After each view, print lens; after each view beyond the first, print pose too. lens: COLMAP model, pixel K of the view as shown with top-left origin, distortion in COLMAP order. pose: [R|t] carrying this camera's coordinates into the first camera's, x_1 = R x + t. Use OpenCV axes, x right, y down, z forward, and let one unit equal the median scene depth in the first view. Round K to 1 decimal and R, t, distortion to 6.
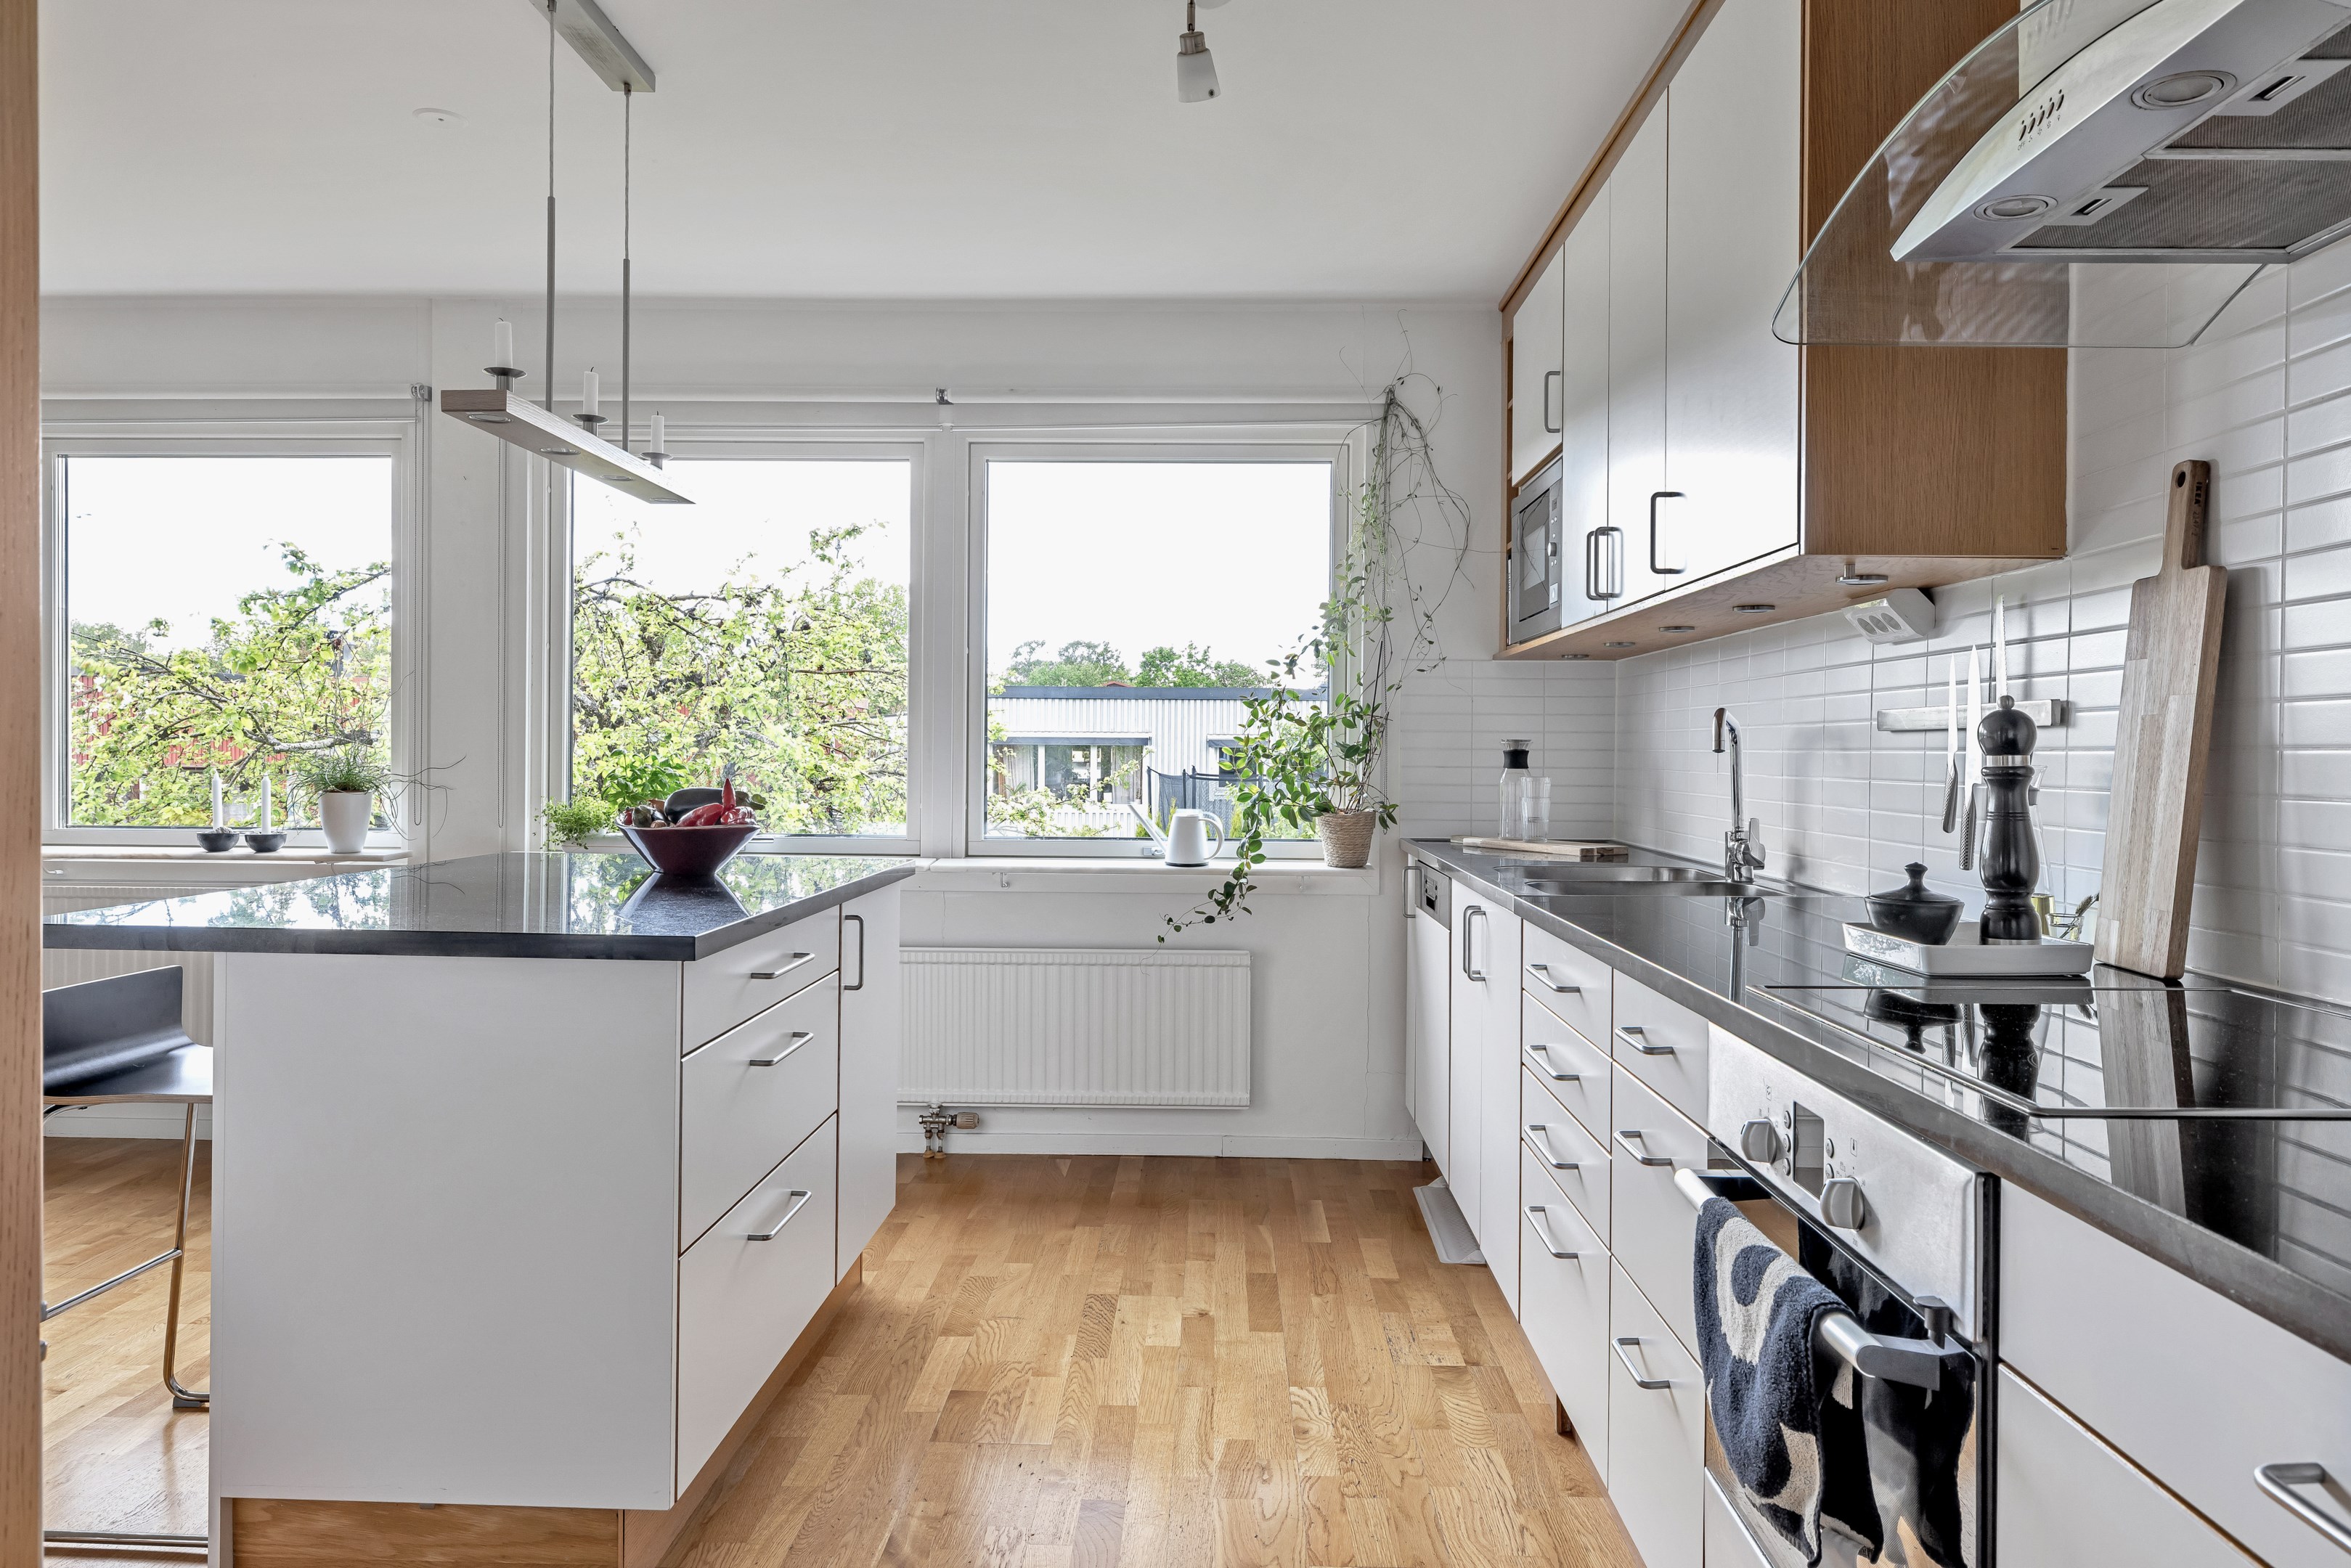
lens RADIAL K [[1581.0, 0, 1175.5], [0, 1581.0, 784.0], [0, 0, 1]] dist [-0.002748, -0.000650]
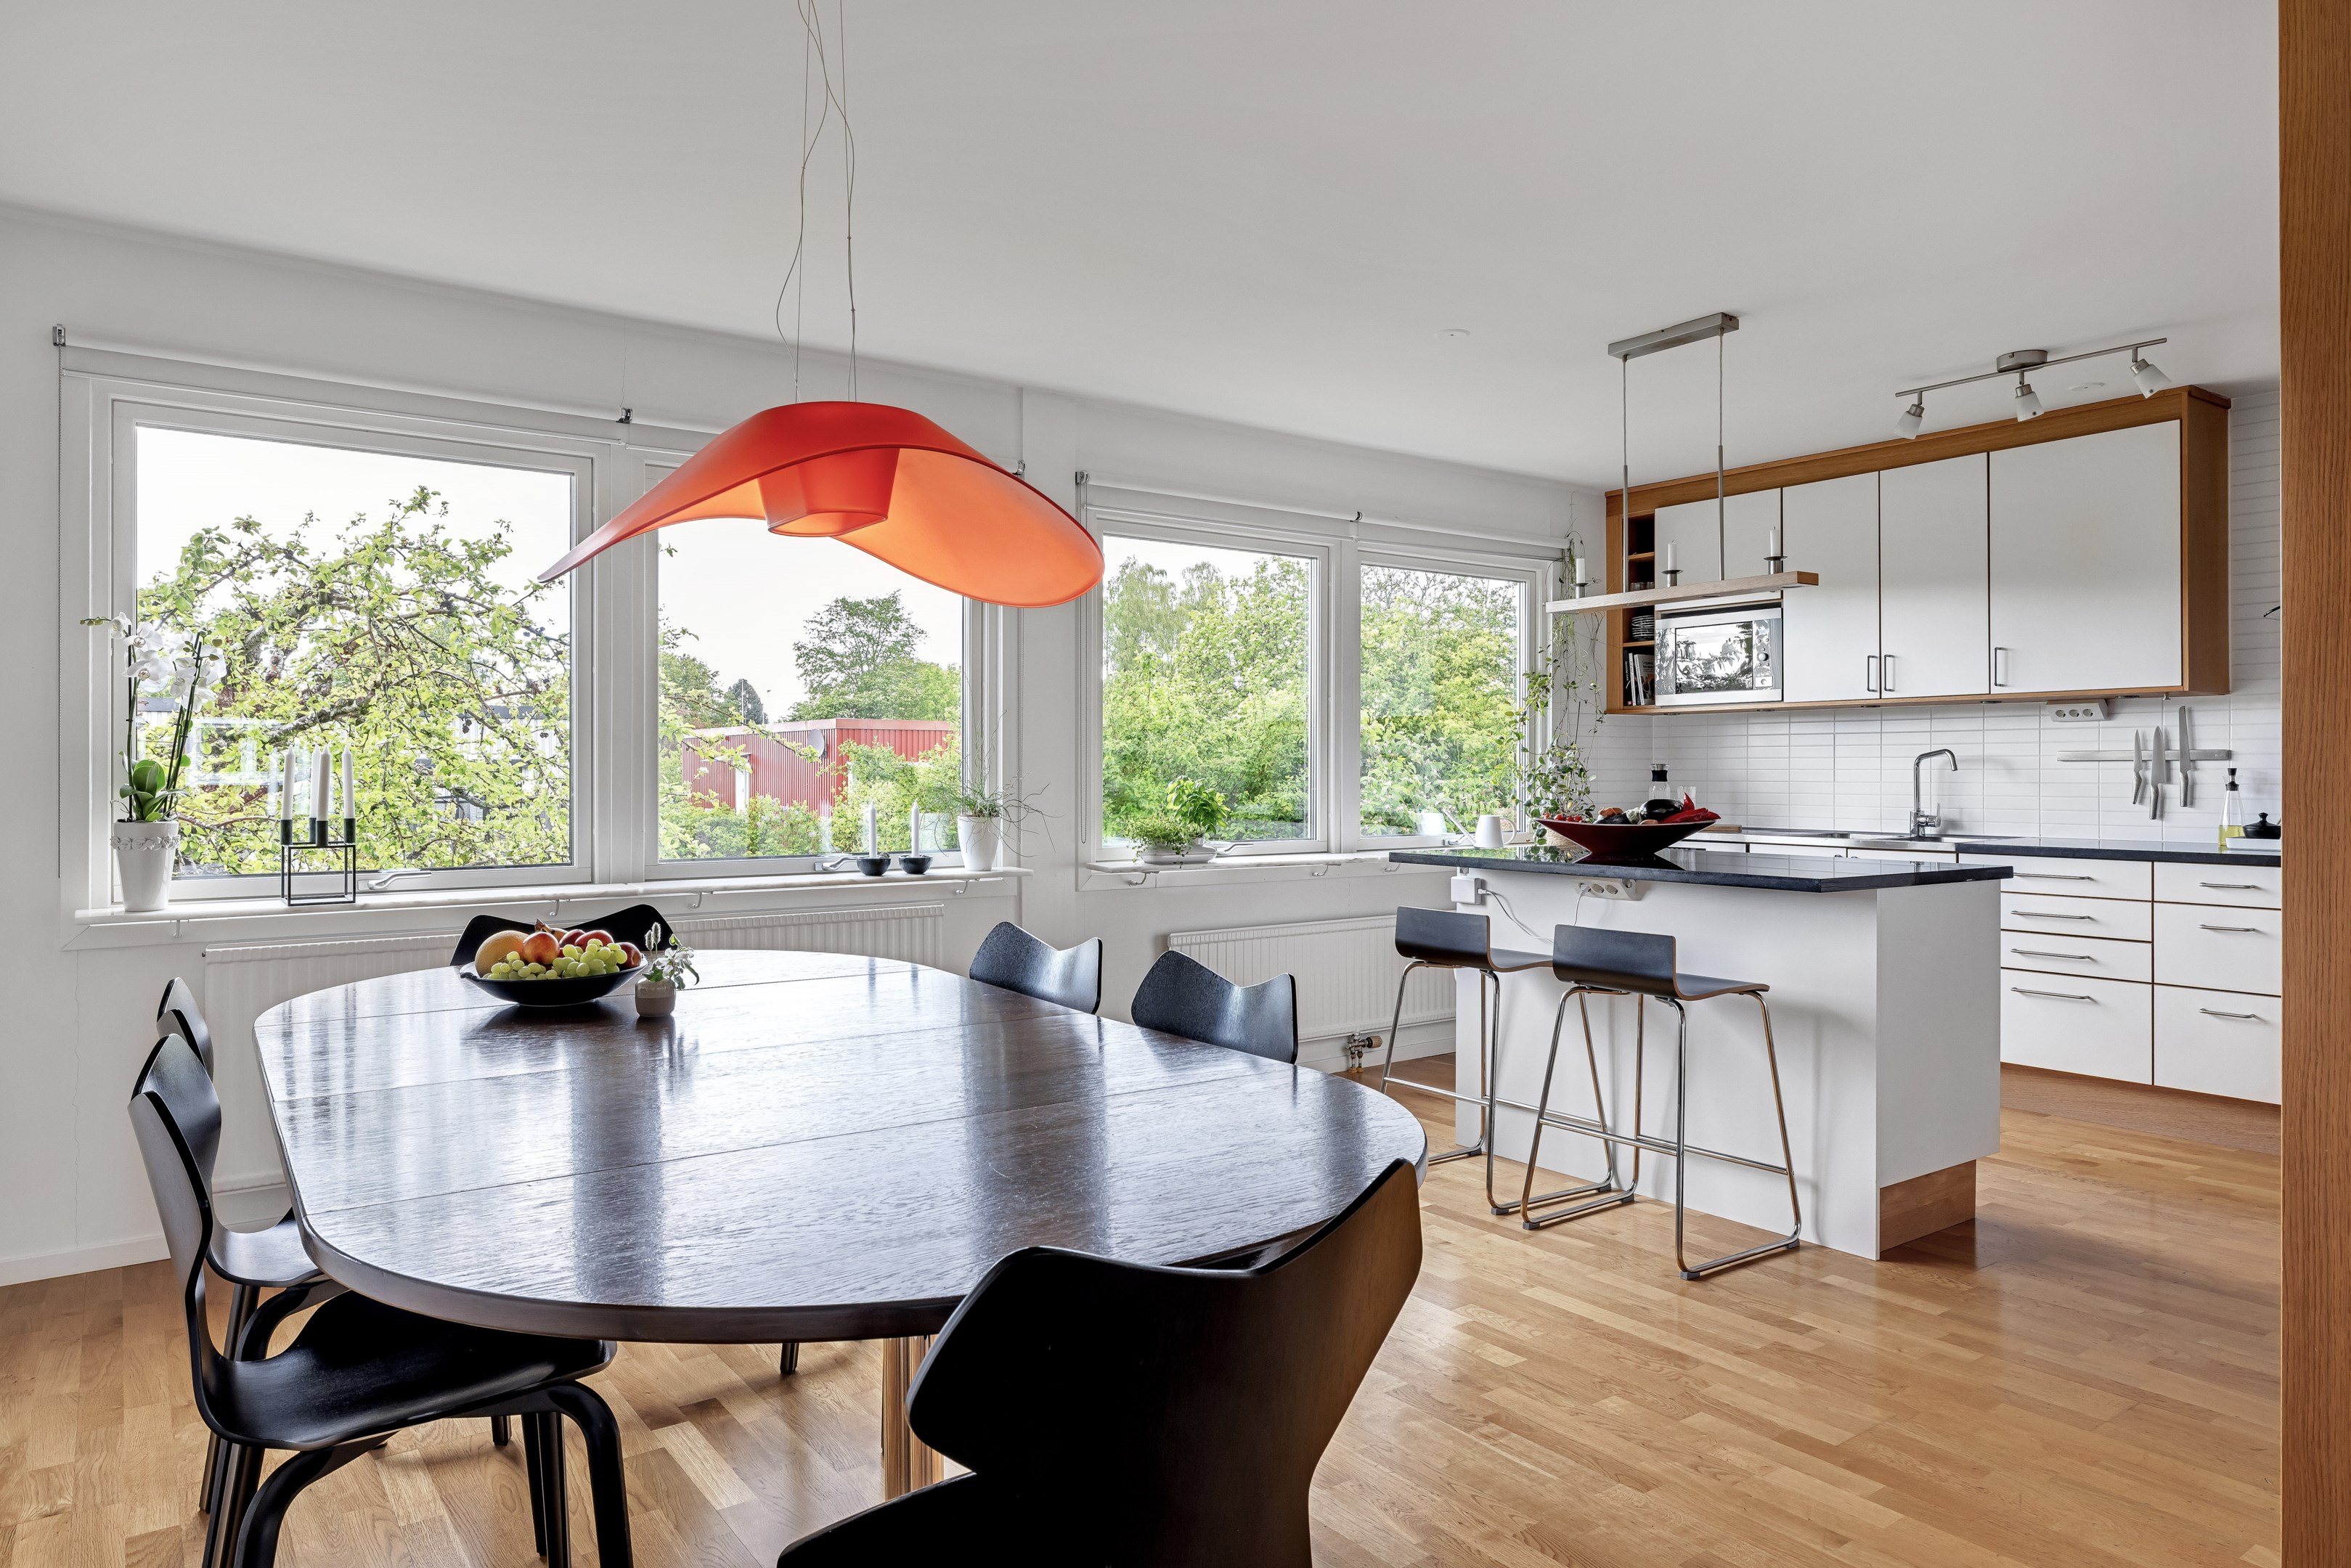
lens RADIAL K [[1581.0, 0, 1175.5], [0, 1581.0, 784.0], [0, 0, 1]] dist [-0.002748, -0.000650]
pose [[0.770364, -0.015061, 0.637426, -1.136202], [0.020064, 0.999799, -0.000624, -0.014753], [-0.637288, 0.013270, 0.770511, 0.042627]]
